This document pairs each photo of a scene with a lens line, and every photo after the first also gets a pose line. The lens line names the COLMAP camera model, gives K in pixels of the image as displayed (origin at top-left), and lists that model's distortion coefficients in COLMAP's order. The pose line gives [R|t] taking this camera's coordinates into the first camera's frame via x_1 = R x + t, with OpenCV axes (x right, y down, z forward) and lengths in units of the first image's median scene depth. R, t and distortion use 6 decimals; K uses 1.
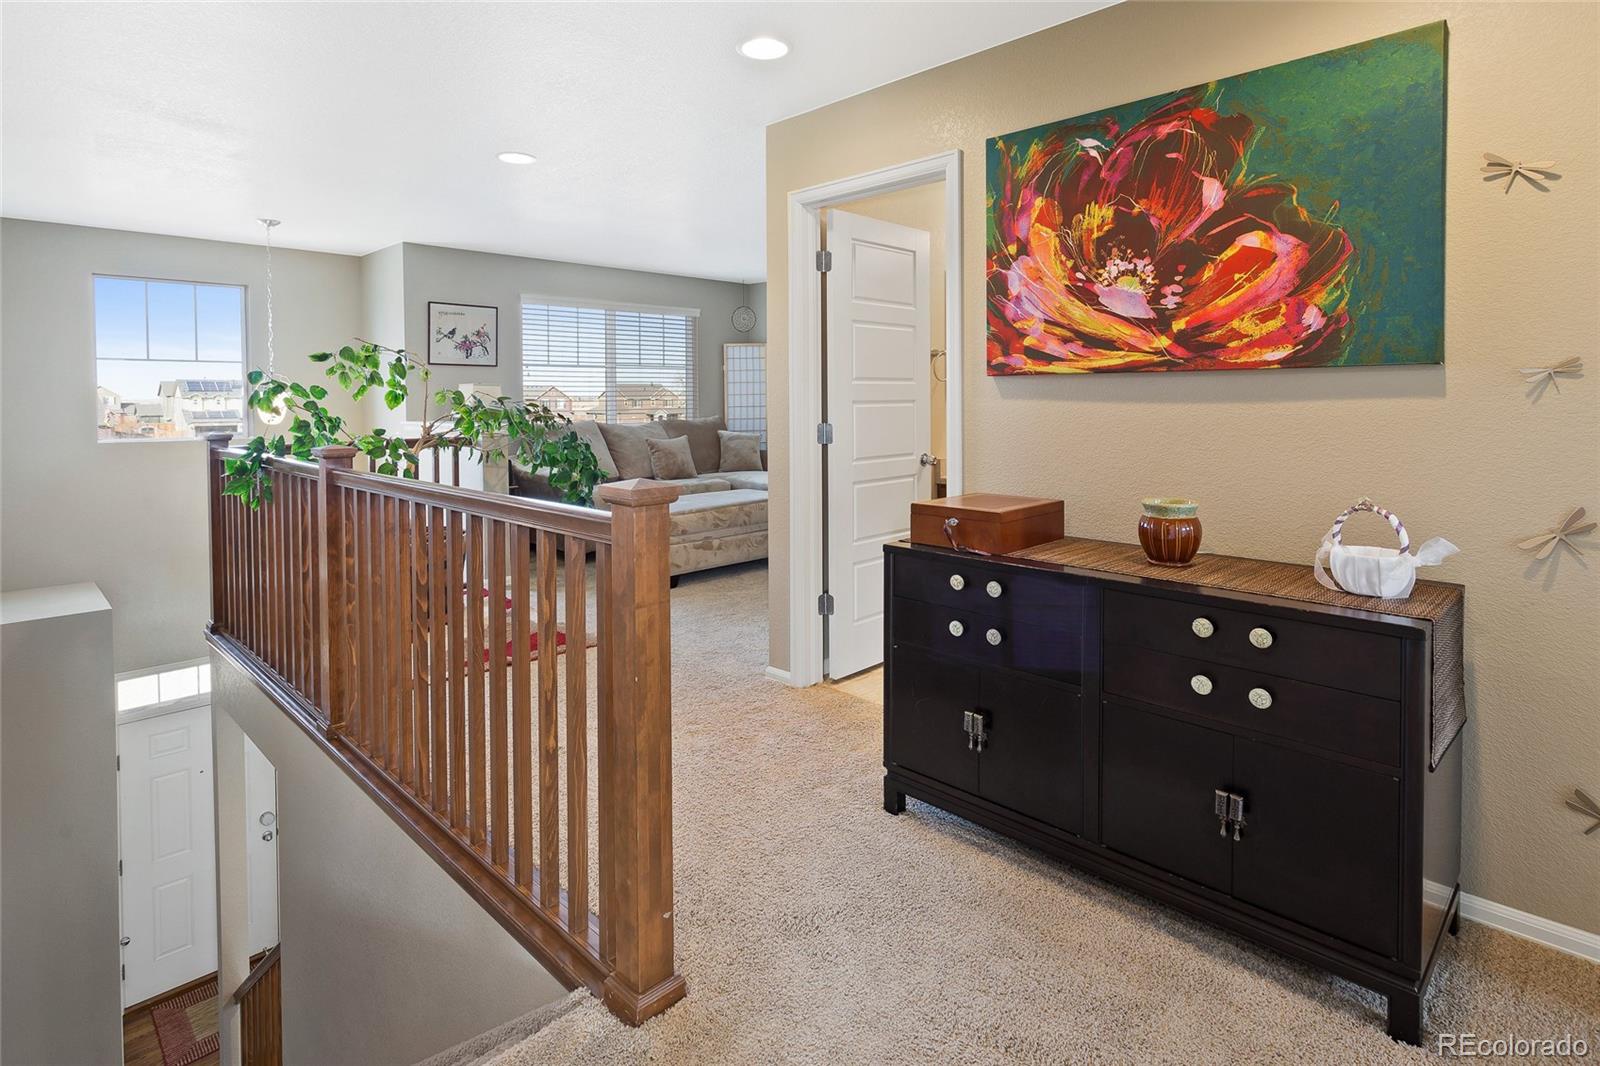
lens RADIAL K [[814.6, 0, 800.0], [0, 814.6, 533.0], [0, 0, 1]] dist [-0.001333, -0.000263]
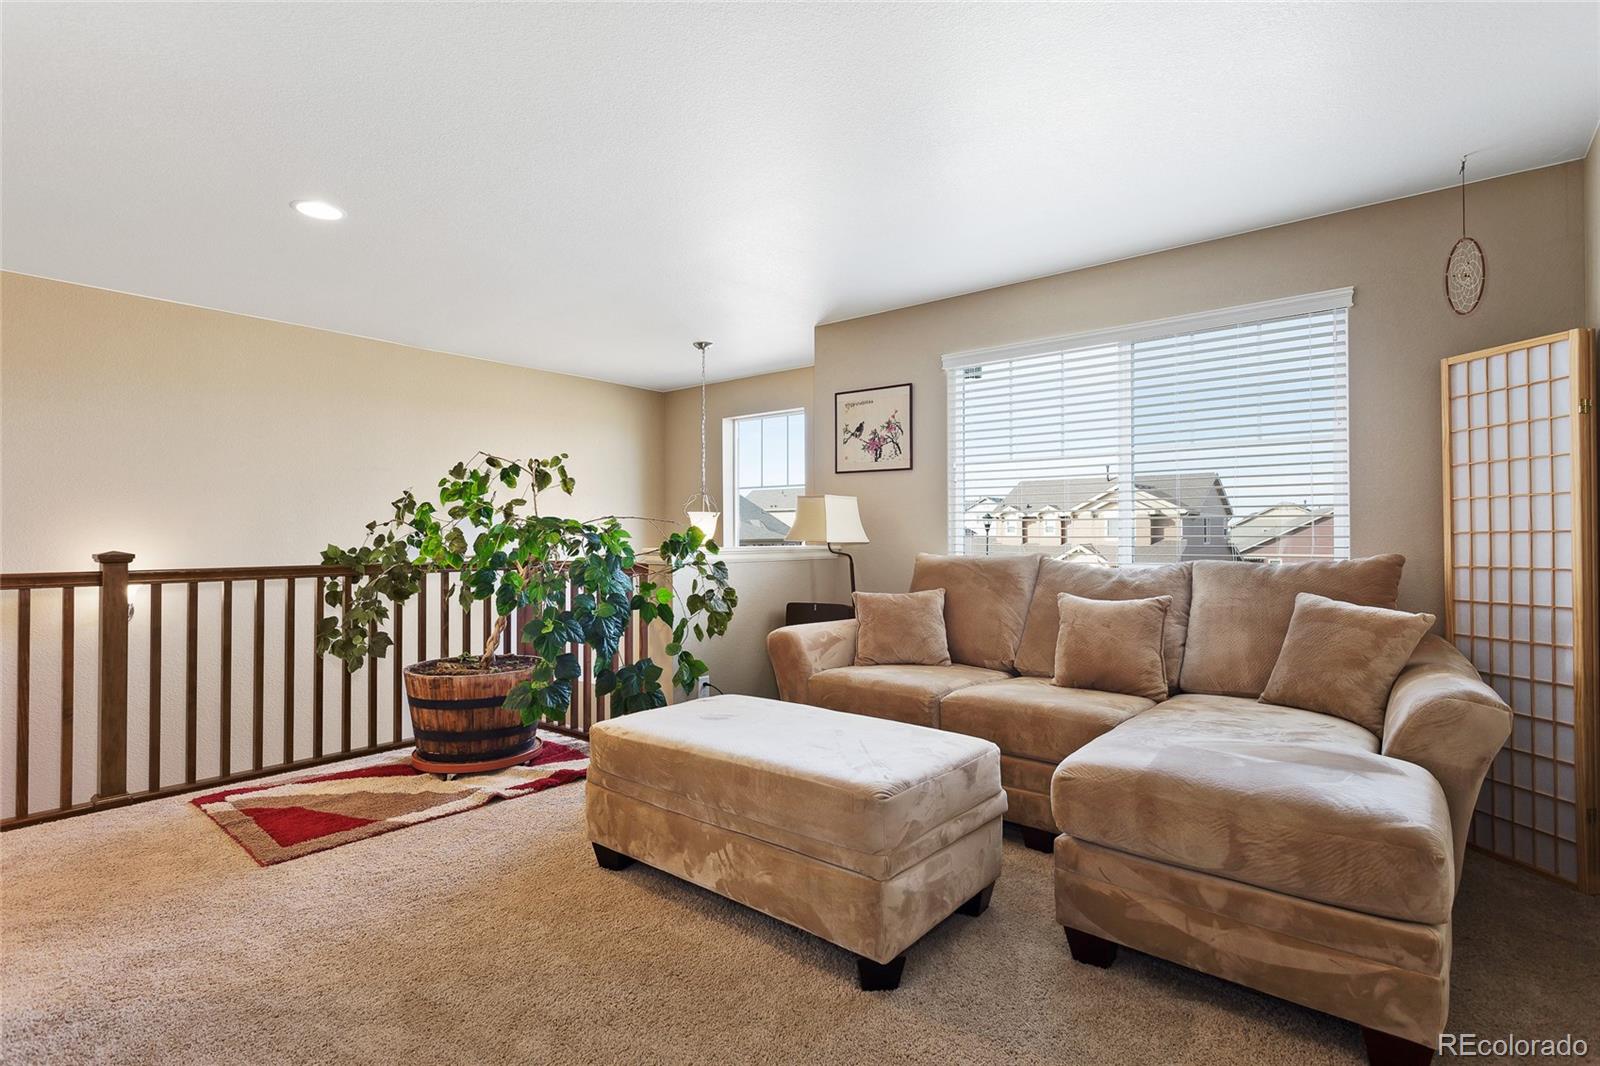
lens RADIAL K [[814.6, 0, 800.0], [0, 814.6, 533.0], [0, 0, 1]] dist [-0.001333, -0.000263]
pose [[0.074842, -0.000932, -0.997195, 0.300799], [-0.173597, 0.984718, -0.013949, -0.130682], [0.981969, 0.174154, 0.073536, 0.891422]]
